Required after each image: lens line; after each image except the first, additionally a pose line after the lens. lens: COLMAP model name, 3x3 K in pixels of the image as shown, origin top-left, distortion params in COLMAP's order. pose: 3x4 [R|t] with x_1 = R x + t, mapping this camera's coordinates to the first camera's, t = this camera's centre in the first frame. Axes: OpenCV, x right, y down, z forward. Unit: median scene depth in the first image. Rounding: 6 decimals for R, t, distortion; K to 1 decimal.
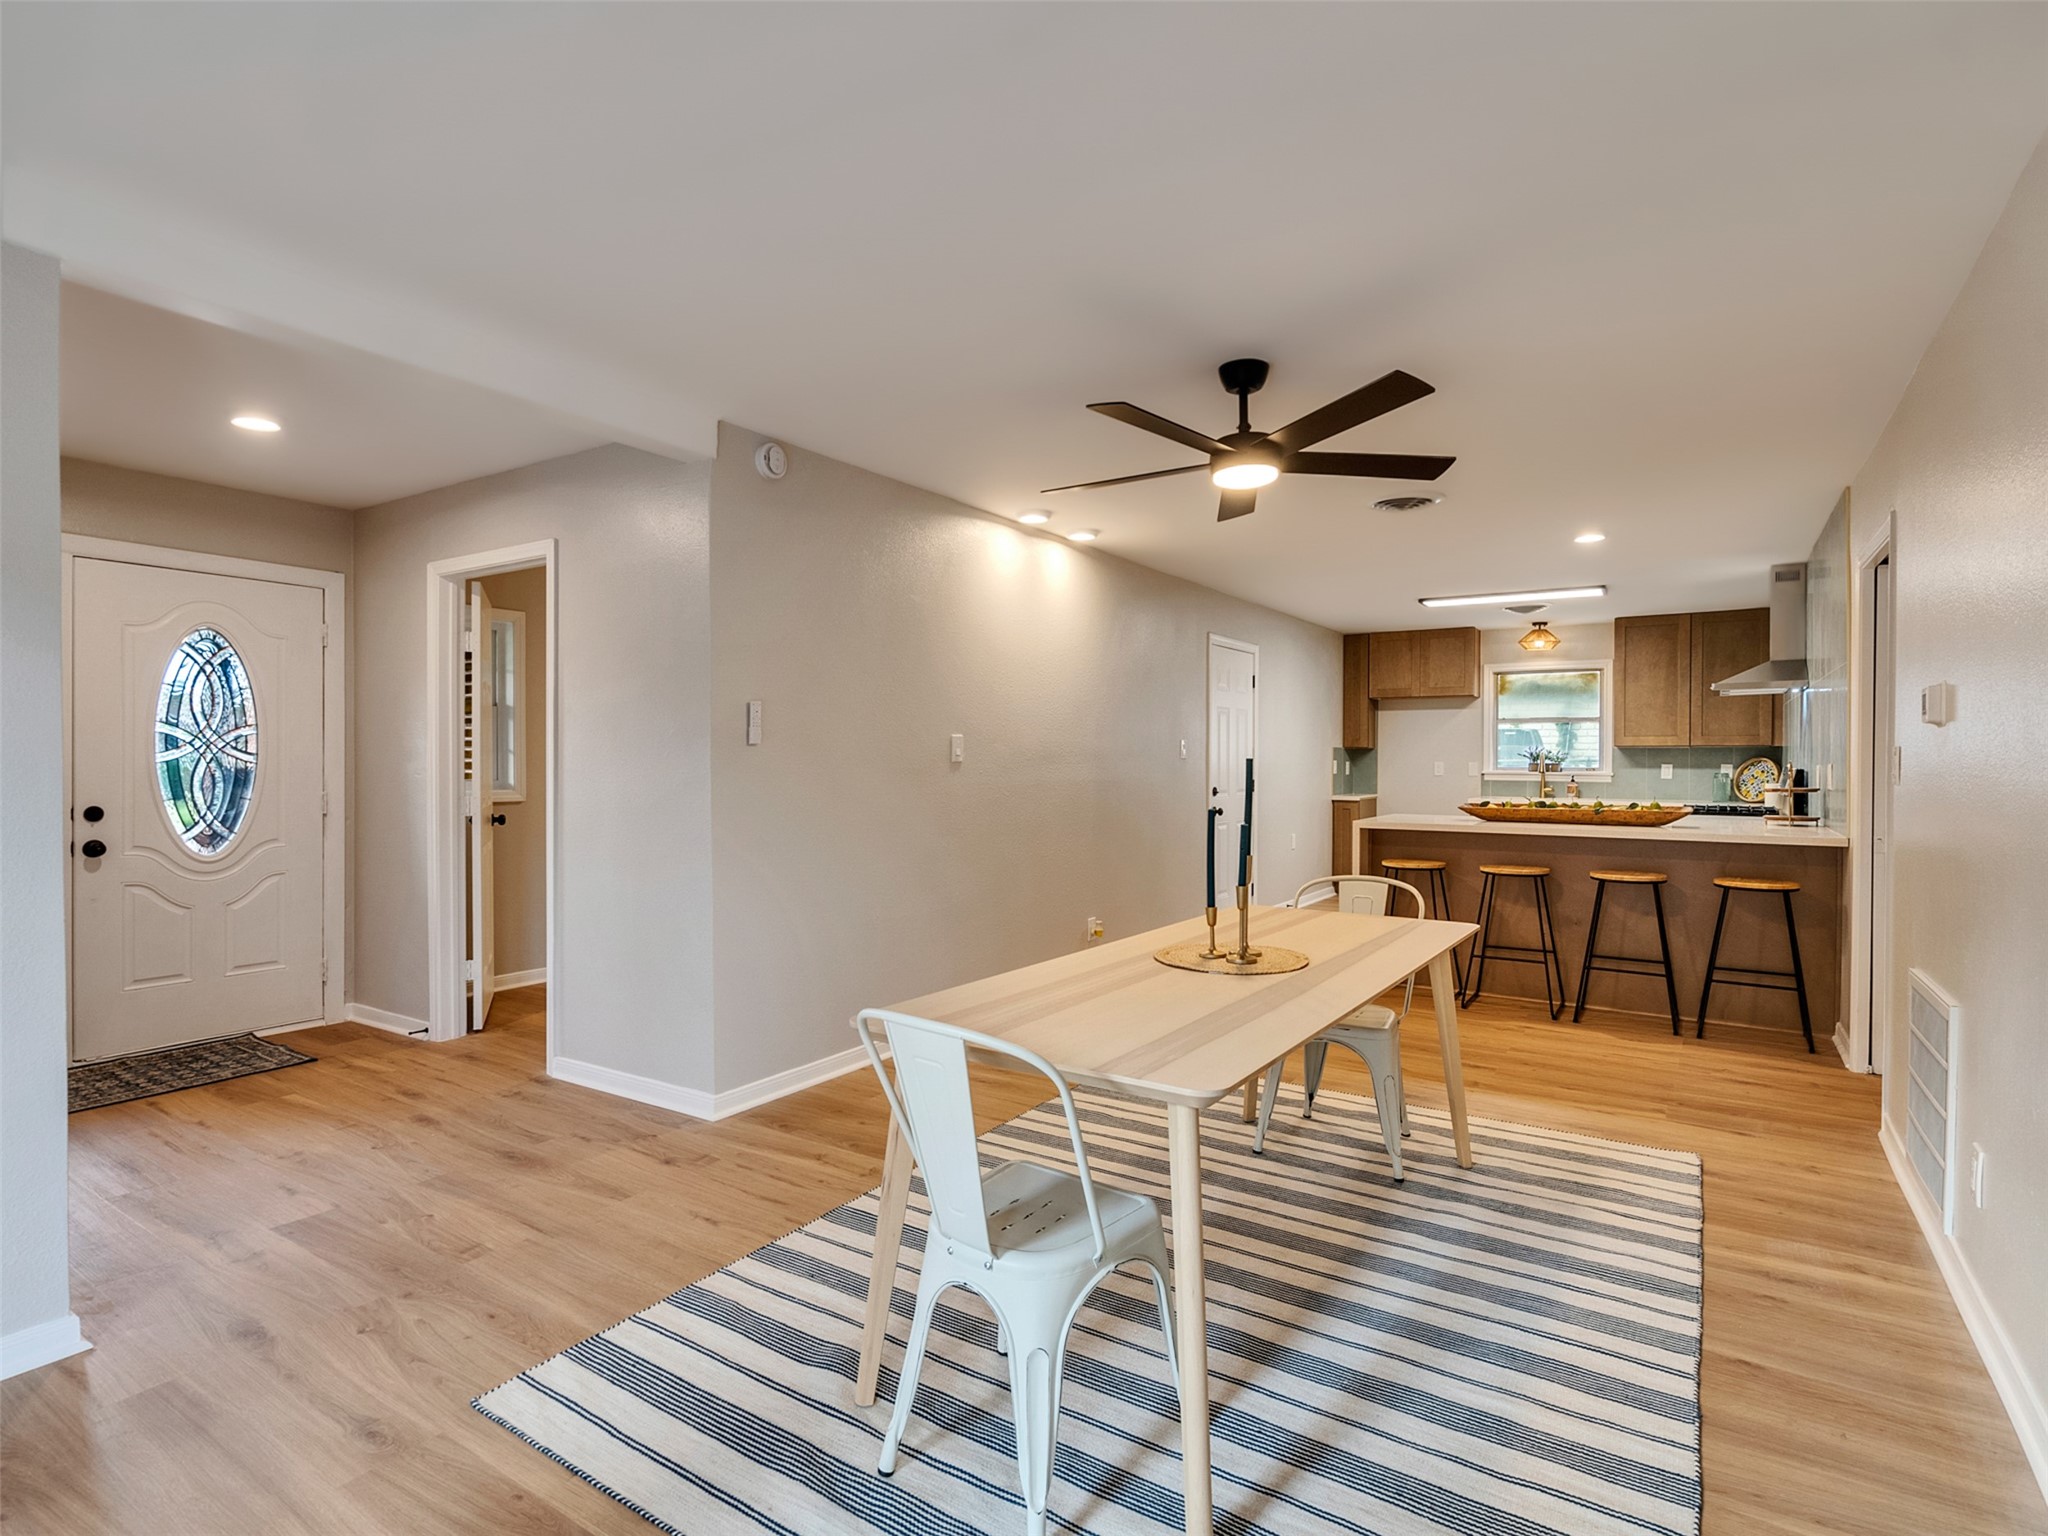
lens RADIAL K [[1048.8, 0, 1009.2], [0, 1048.8, 767.5], [0, 0, 1]] dist [-0.007830, 0.005817]
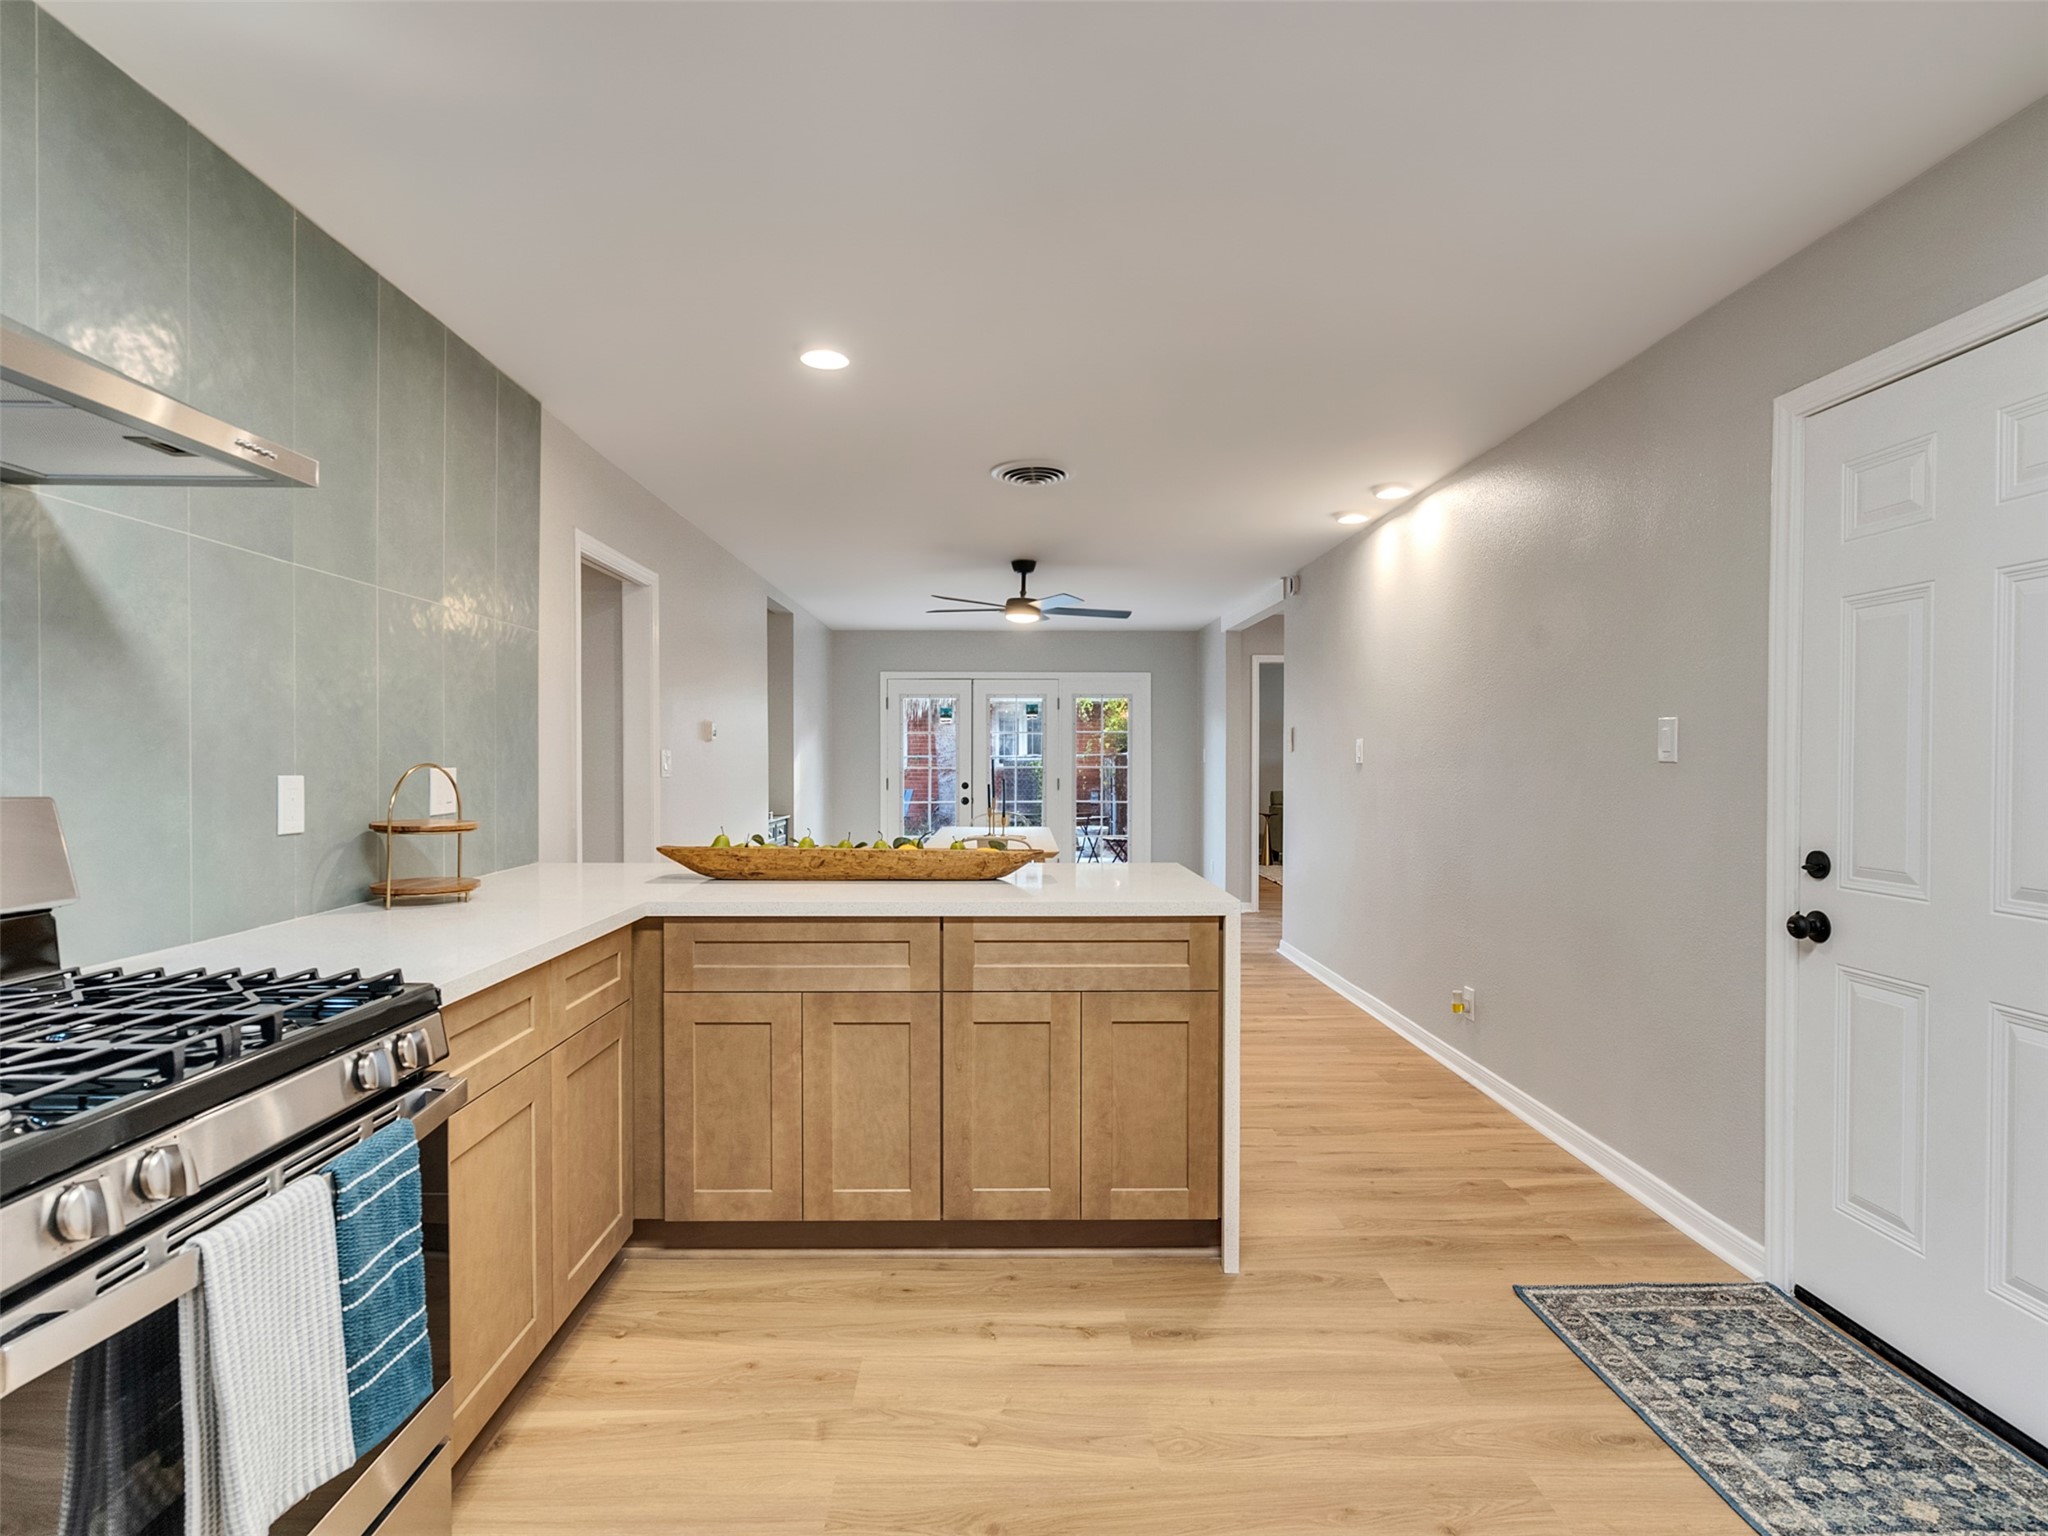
lens RADIAL K [[1048.8, 0, 1009.2], [0, 1048.8, 767.5], [0, 0, 1]] dist [-0.007830, 0.005817]
pose [[-0.826132, 0.003117, -0.563468, 0.517721], [-0.007067, 0.999849, 0.015892, -0.009256], [0.563432, 0.017111, -0.825985, 0.997080]]
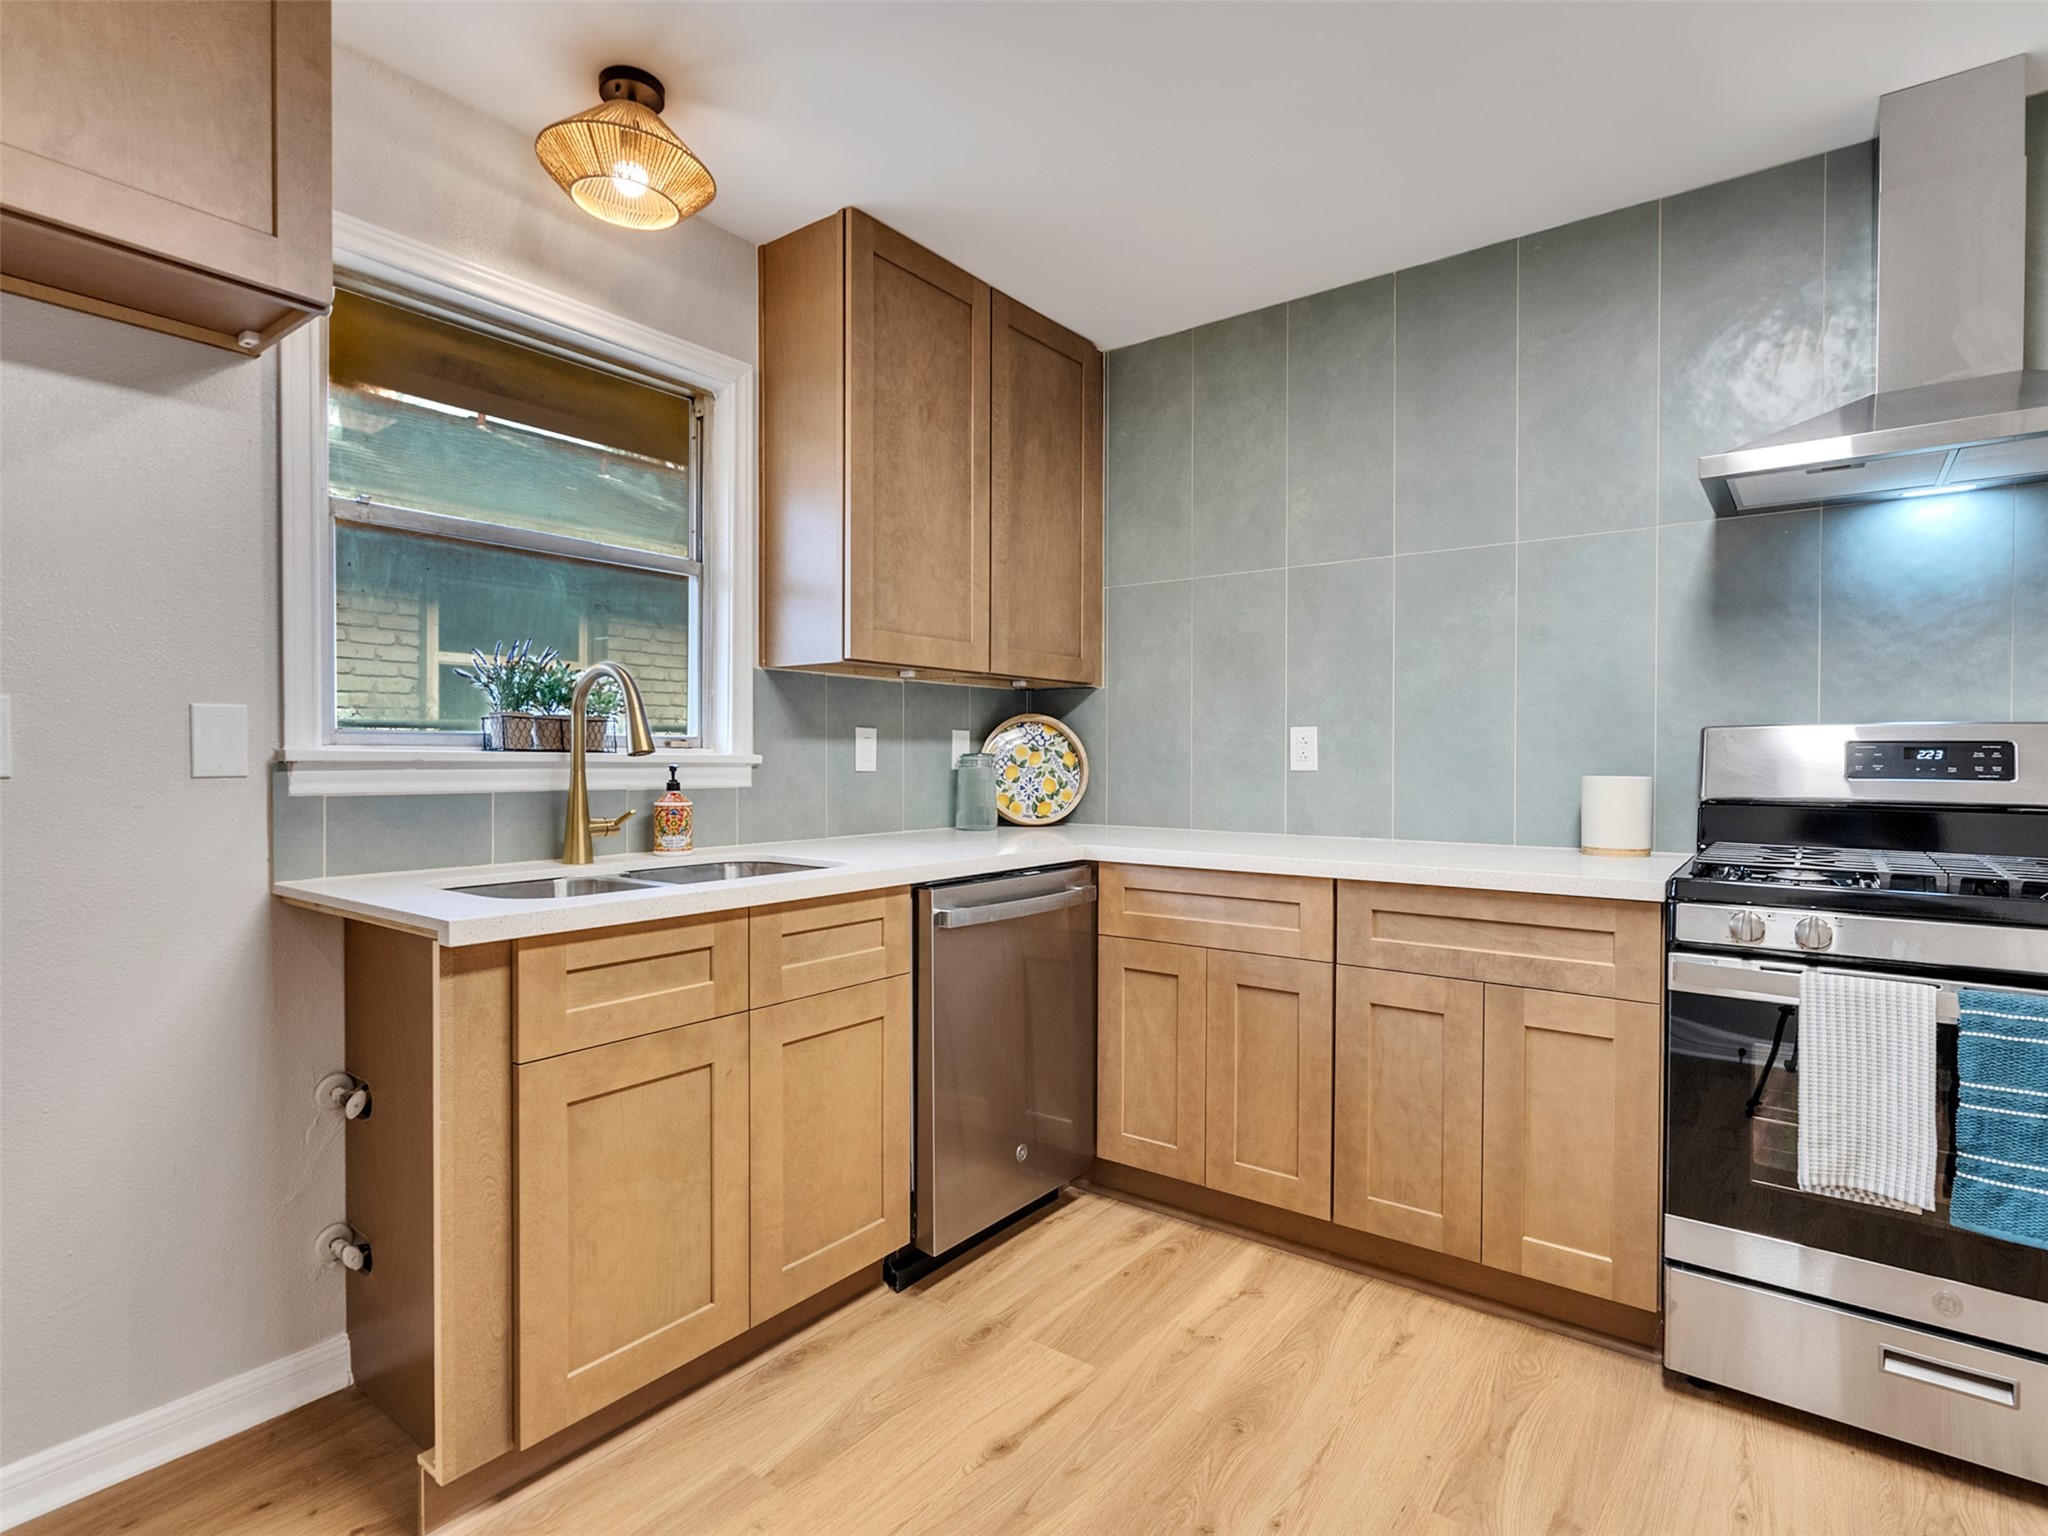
lens RADIAL K [[1048.7, 0, 1012.8], [0, 1048.7, 768.0], [0, 0, 1]] dist [-0.004460, 0.000131]
pose [[0.067313, -0.012966, 0.997648, 0.311793], [0.005570, 0.999905, 0.012620, 0.006059], [-0.997716, 0.004707, 0.067379, 0.981719]]
